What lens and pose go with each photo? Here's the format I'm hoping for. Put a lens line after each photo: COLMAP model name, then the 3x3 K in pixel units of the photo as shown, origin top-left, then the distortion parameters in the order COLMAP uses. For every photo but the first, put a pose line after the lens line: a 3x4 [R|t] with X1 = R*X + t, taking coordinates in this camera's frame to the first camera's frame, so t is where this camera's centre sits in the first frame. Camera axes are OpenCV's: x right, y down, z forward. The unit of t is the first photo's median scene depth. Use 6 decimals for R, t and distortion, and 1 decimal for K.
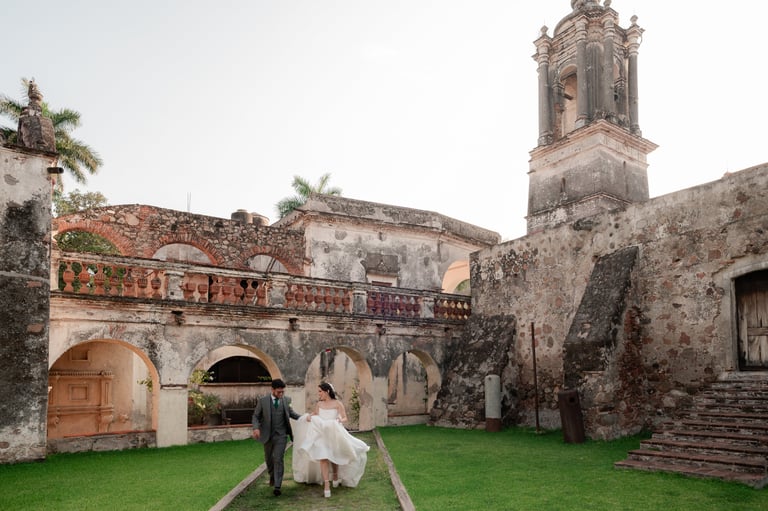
lens RADIAL K [[559.0, 0, 387.1], [0, 559.0, 370.2], [0, 0, 1]] dist [-0.014905, 0.009810]
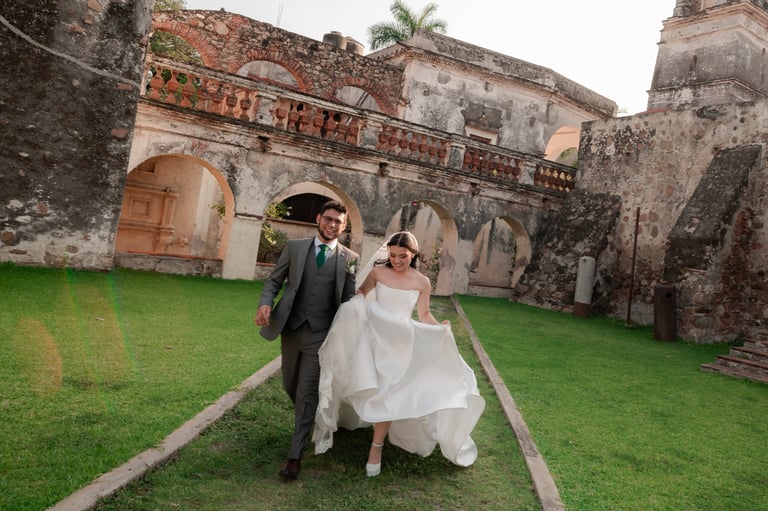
lens RADIAL K [[670.2, 0, 461.2], [0, 670.2, 221.8], [0, 0, 1]] dist [-0.030011, 0.054599]
pose [[0.988125, 0.153614, 0.003518, -0.029355], [-0.153524, 0.987970, -0.018609, 0.003739], [-0.006334, 0.017847, 0.999821, -0.100846]]
